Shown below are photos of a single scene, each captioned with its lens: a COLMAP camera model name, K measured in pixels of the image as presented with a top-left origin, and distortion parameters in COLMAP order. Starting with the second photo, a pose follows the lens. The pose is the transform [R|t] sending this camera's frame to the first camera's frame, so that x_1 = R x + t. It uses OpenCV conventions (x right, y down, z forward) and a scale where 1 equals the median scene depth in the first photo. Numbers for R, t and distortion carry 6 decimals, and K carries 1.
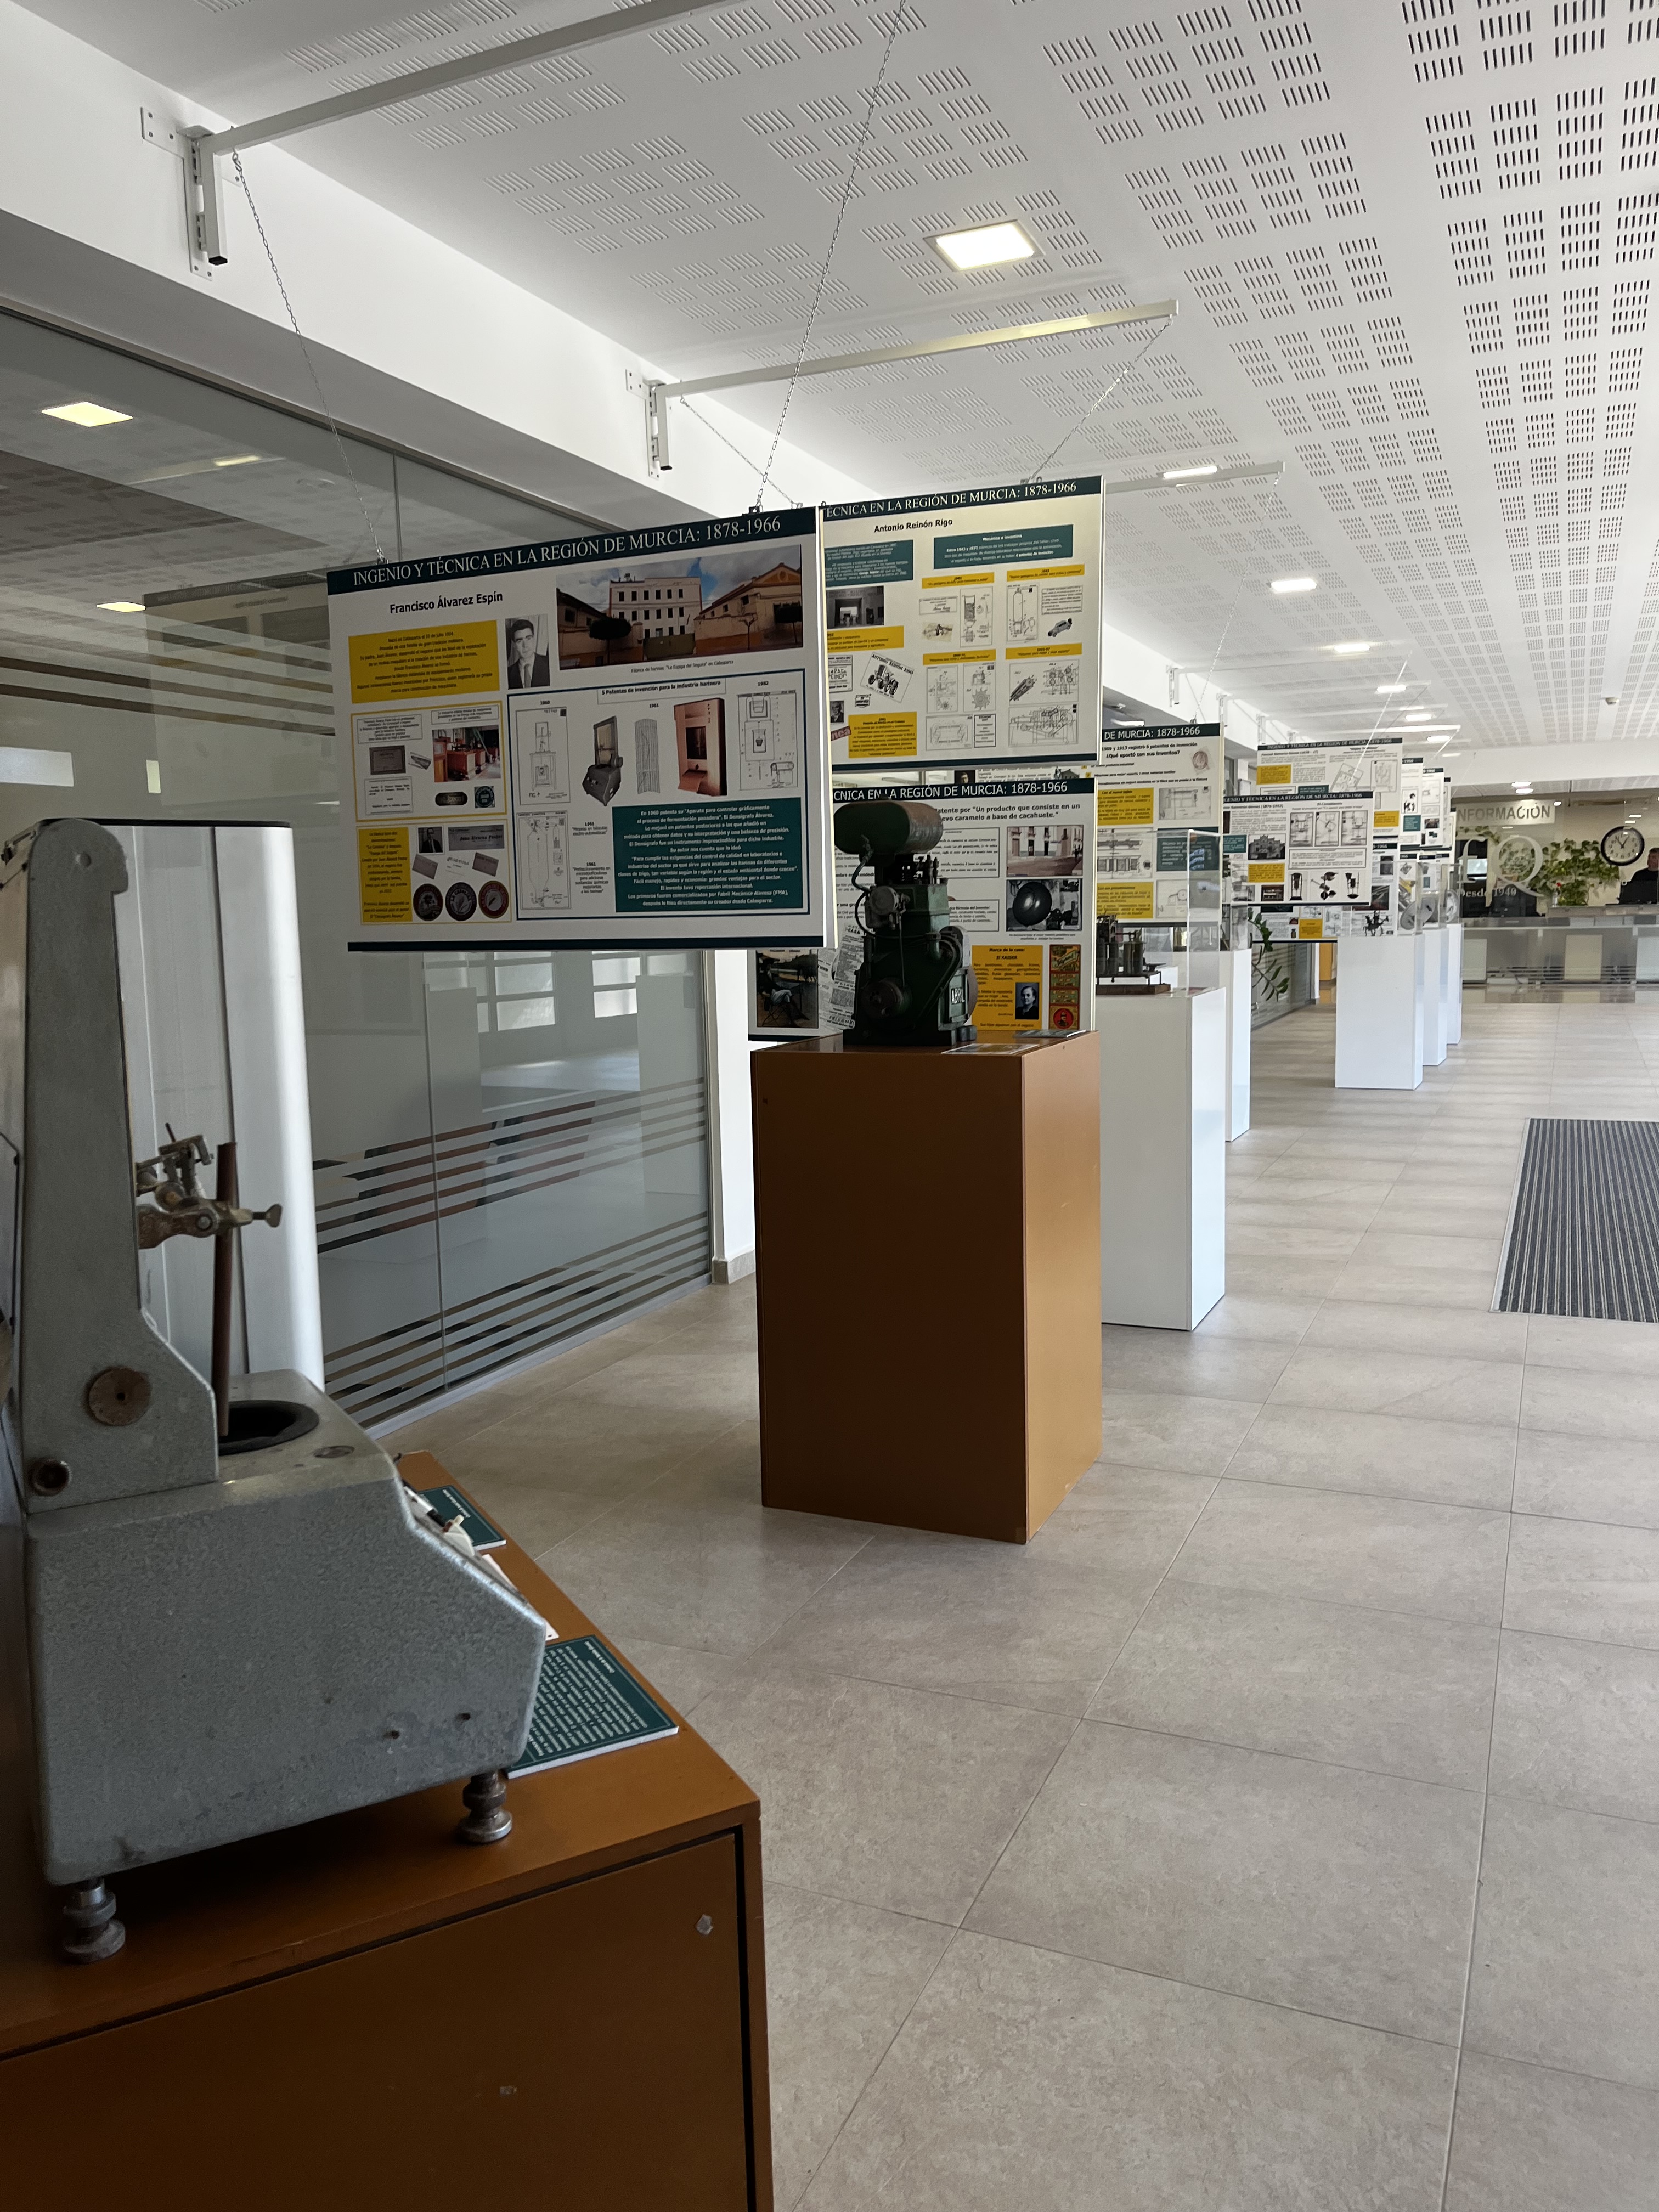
lens RADIAL K [[1678.1, 0, 823.0], [0, 1678.1, 1105.8], [0, 0, 1]] dist [-0.029782, -0.009877]
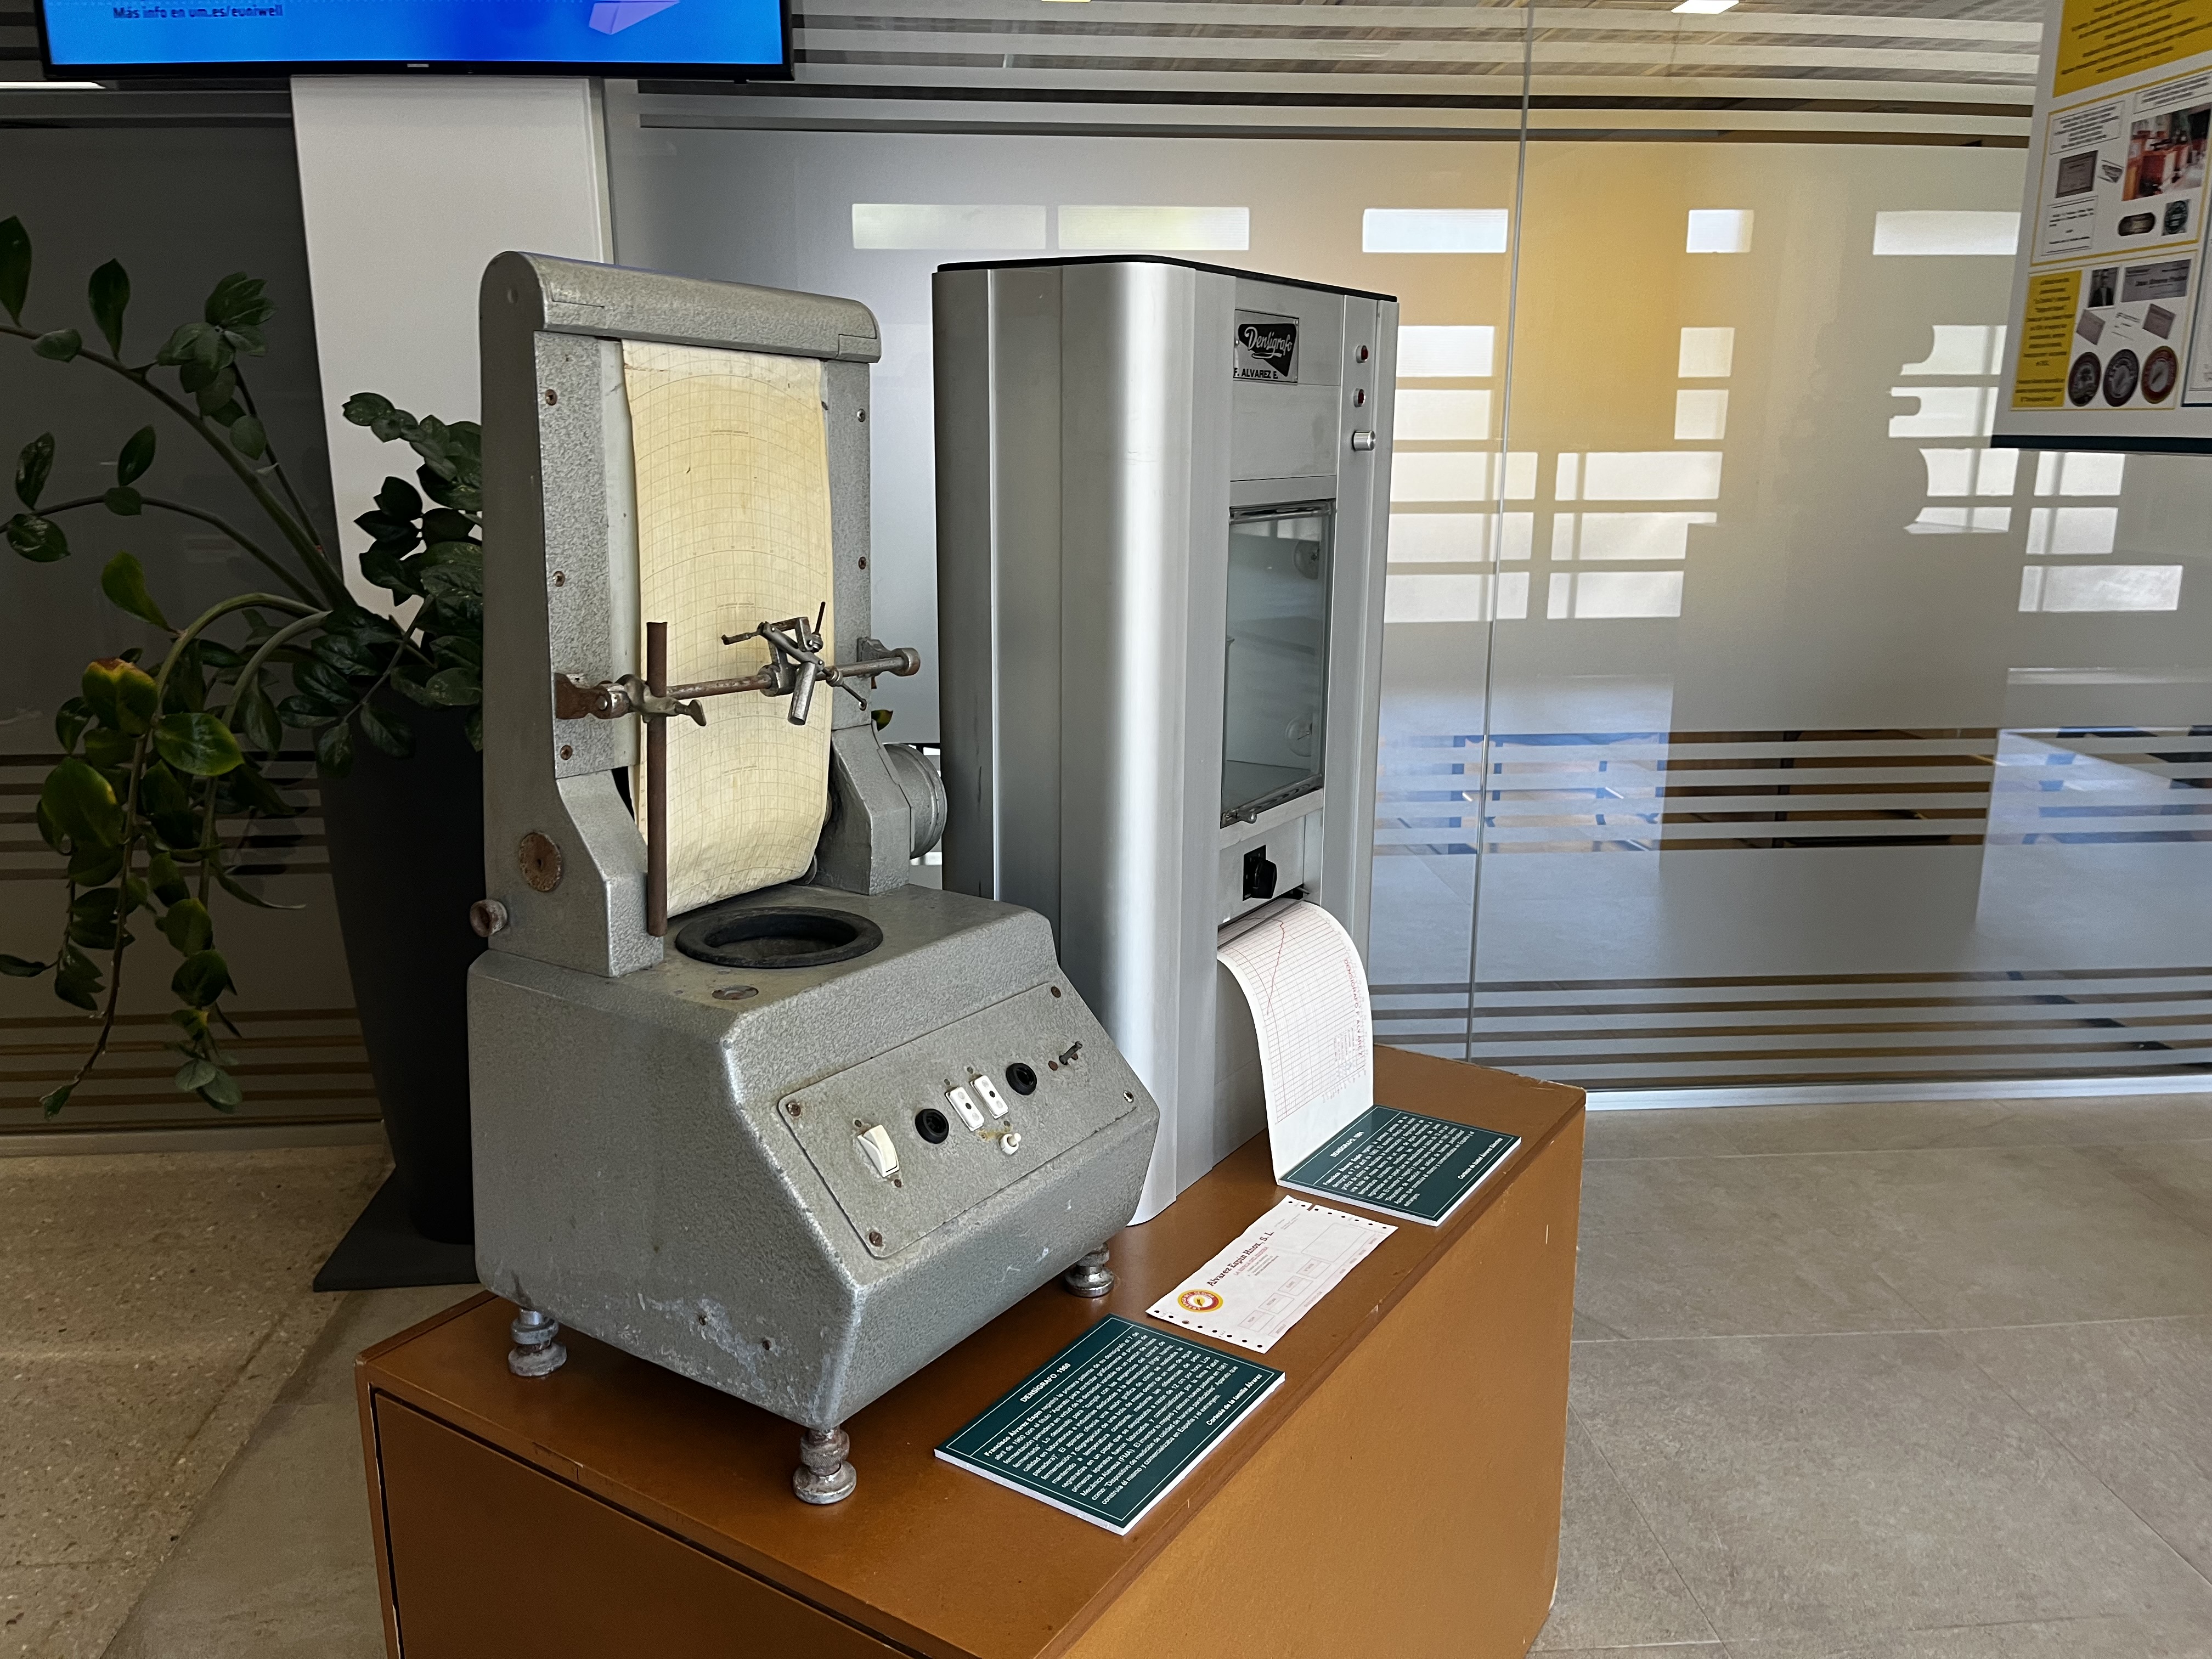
lens RADIAL K [[1678.1, 0, 1095.4], [0, 1678.1, 835.6], [0, 0, 1]] dist [-0.029782, -0.009877]
pose [[0.457787, 0.229251, -0.858996, 0.216548], [-0.110584, 0.973363, 0.200840, -0.028649], [0.882158, 0.003049, 0.470944, 0.309869]]
